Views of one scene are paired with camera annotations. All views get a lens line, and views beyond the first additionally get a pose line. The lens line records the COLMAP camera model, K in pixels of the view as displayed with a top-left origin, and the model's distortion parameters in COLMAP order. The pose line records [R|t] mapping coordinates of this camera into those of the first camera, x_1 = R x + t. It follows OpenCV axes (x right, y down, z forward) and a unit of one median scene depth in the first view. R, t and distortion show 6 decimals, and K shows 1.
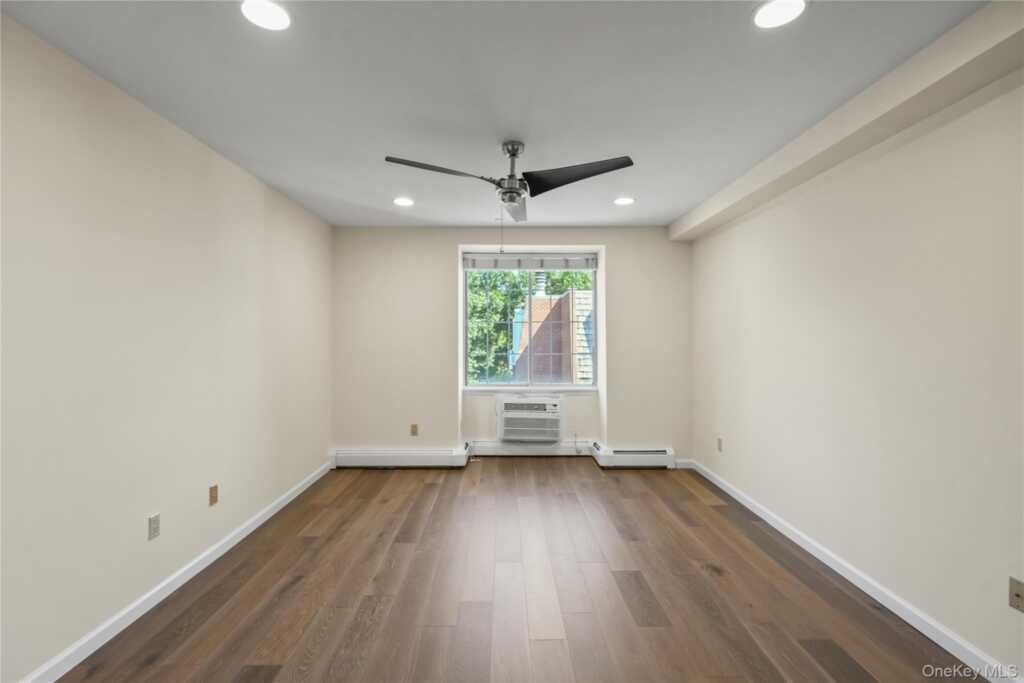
lens RADIAL K [[433.8, 0, 510.2], [0, 433.8, 338.1], [0, 0, 1]] dist [-0.001550, -0.000183]
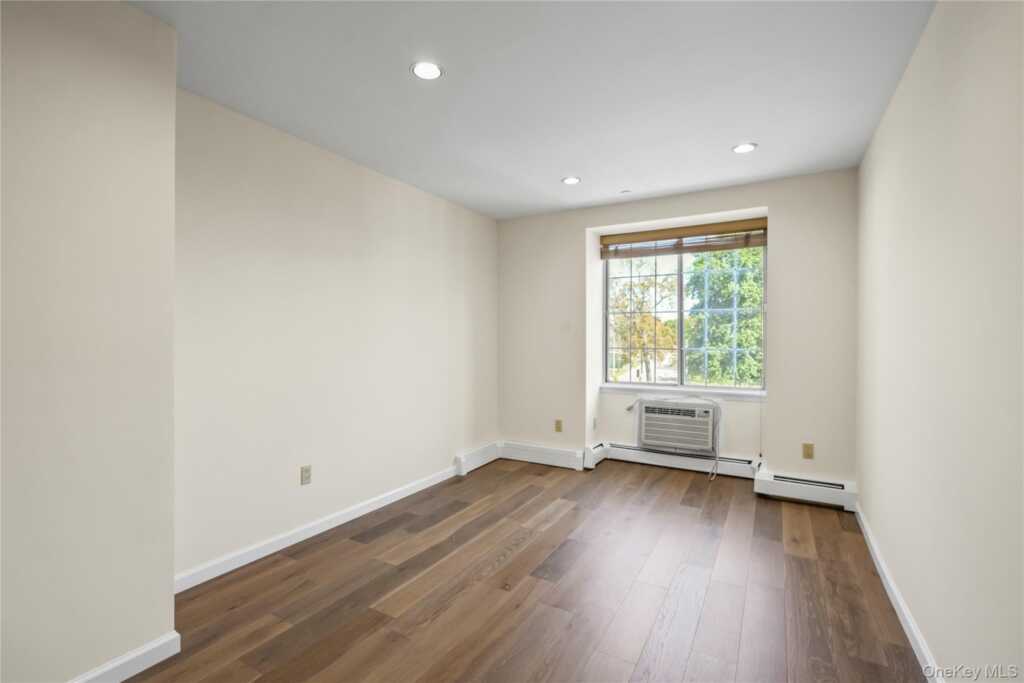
lens RADIAL K [[464.1, 0, 511.7], [0, 464.1, 342.9], [0, 0, 1]] dist [0.002789, 0.000363]
pose [[0.865564, 0.003814, -0.500785, 0.232632], [0.005956, 0.999822, 0.017909, 0.007464], [0.500764, -0.018484, 0.865387, 0.057448]]
